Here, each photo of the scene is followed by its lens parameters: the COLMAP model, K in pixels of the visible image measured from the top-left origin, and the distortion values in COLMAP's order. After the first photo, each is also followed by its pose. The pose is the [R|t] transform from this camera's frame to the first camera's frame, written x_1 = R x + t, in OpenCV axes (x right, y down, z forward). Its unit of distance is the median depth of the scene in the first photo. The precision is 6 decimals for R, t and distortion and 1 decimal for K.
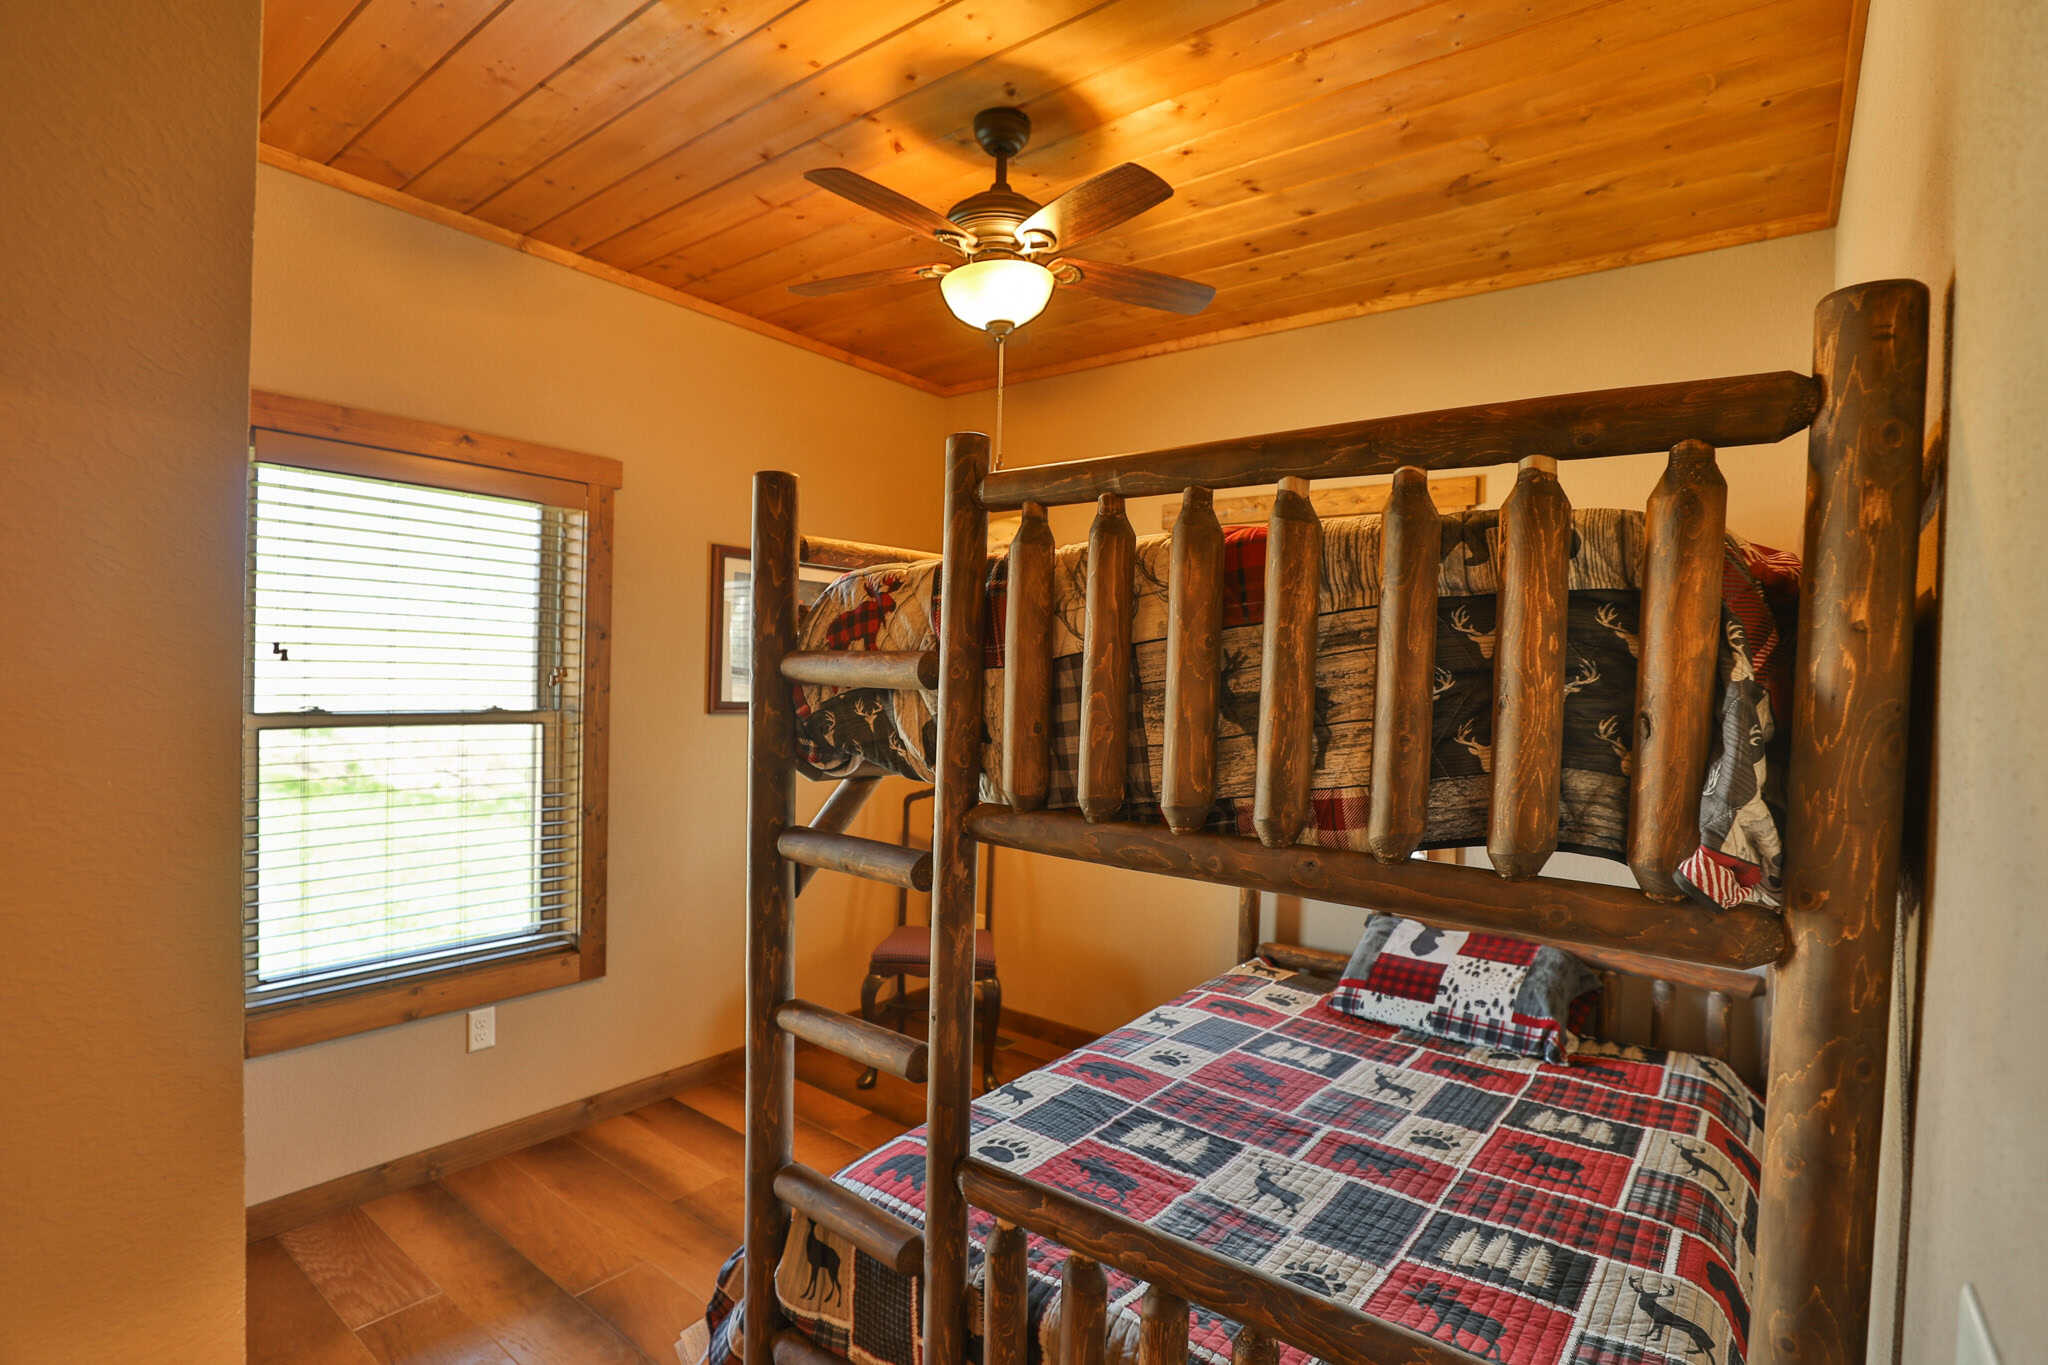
lens RADIAL K [[984.6, 0, 1021.1], [0, 984.6, 690.7], [0, 0, 1]] dist [-0.044250, 0.011718]
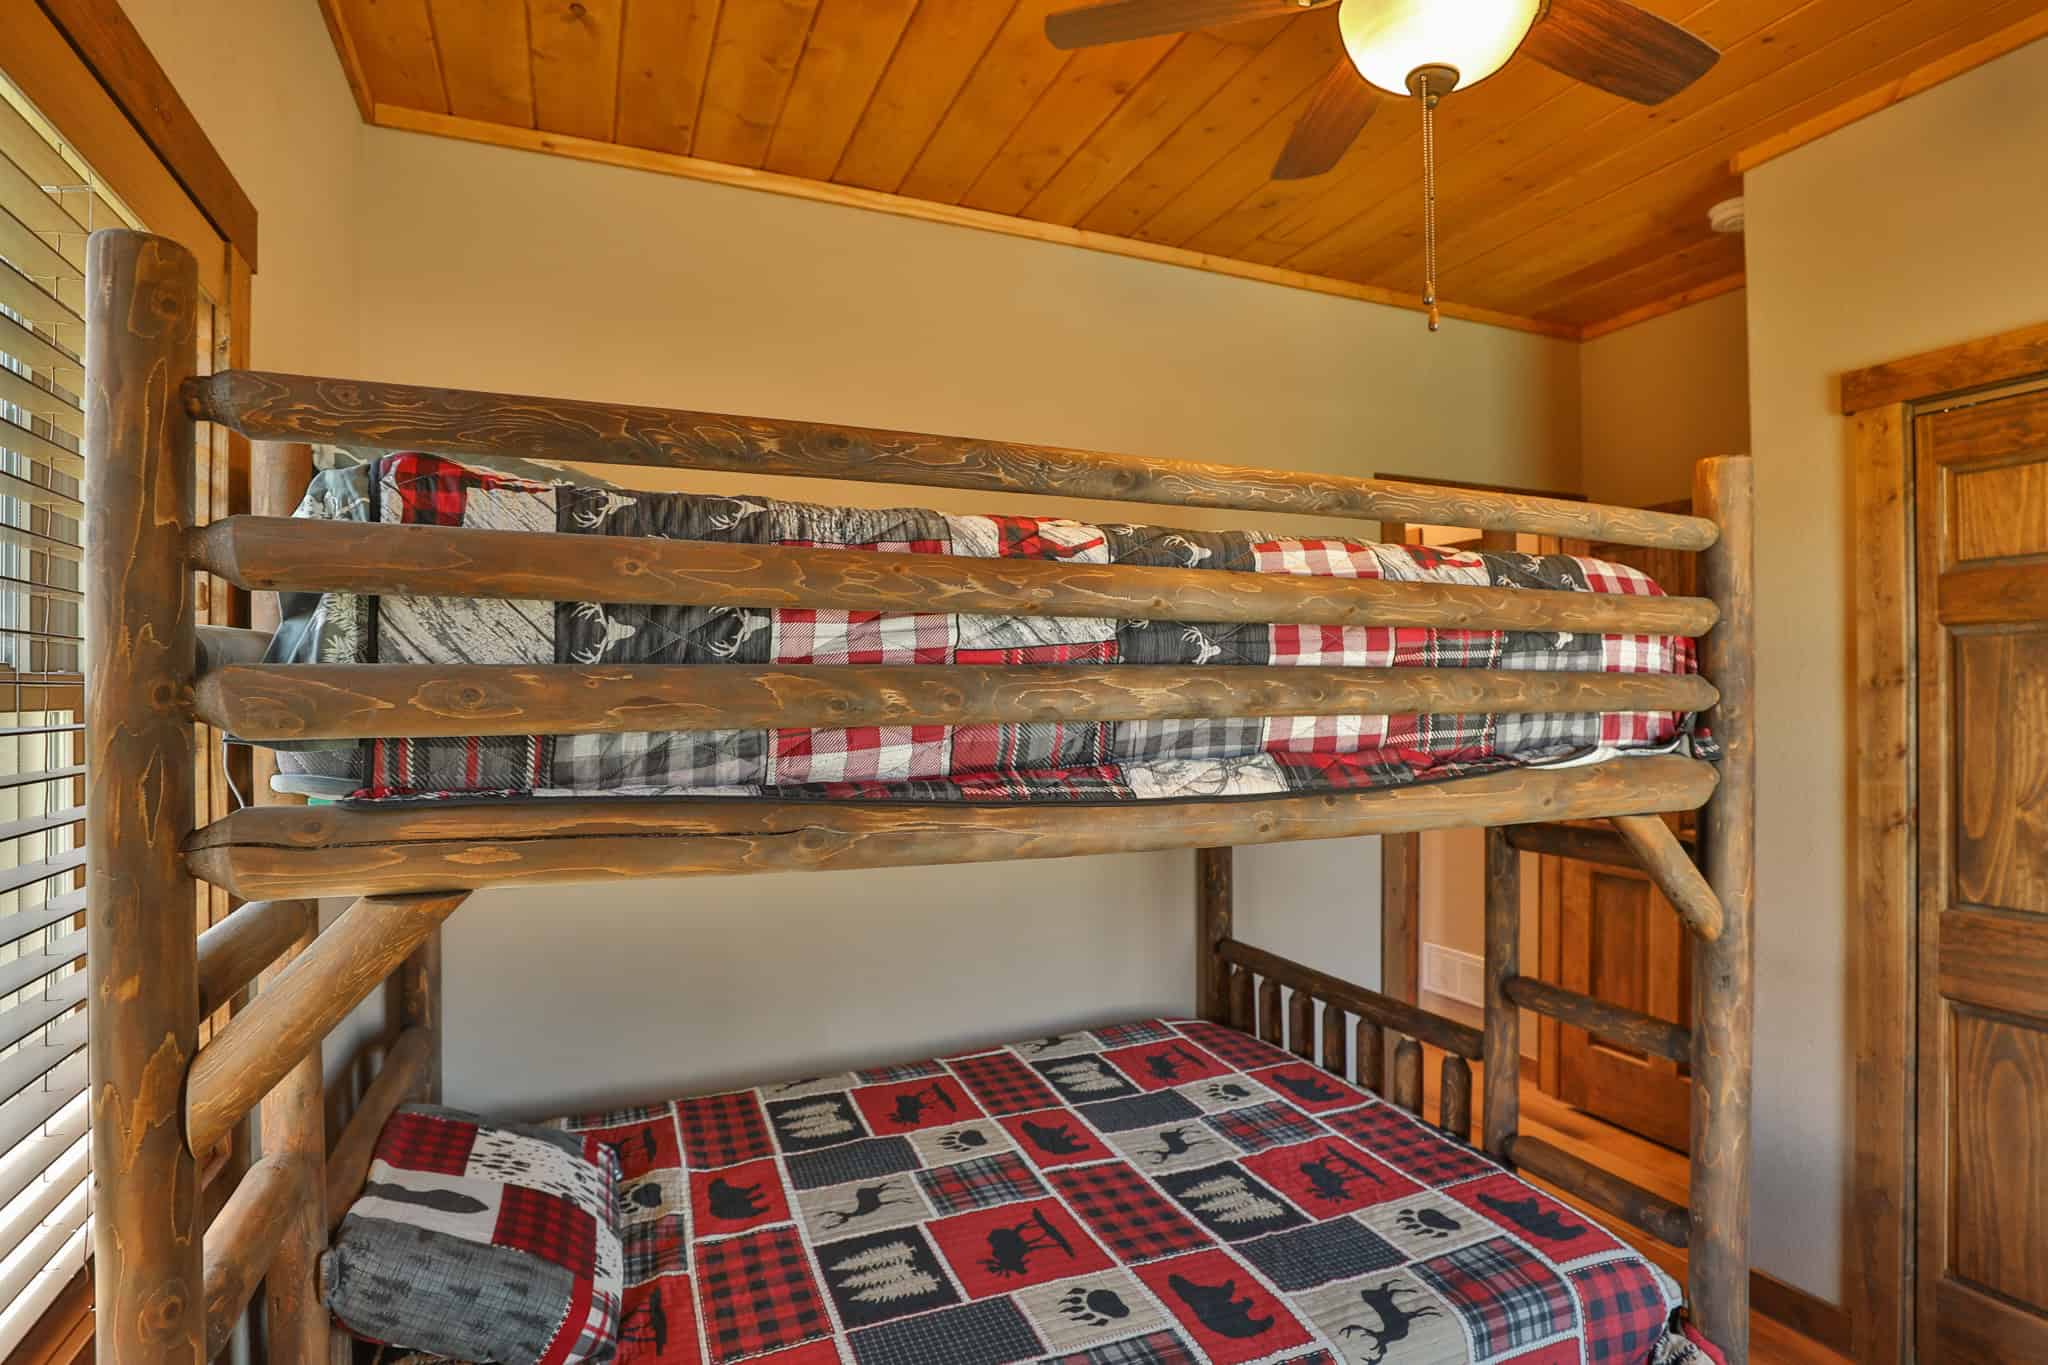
lens RADIAL K [[1041.0, 0, 1023.3], [0, 1041.0, 686.1], [0, 0, 1]] dist [-0.038542, 0.006757]
pose [[-0.872387, -0.026933, 0.488073, -0.115506], [-0.017811, 0.999569, 0.023323, -0.023840], [-0.488491, 0.011653, -0.872491, 1.670348]]
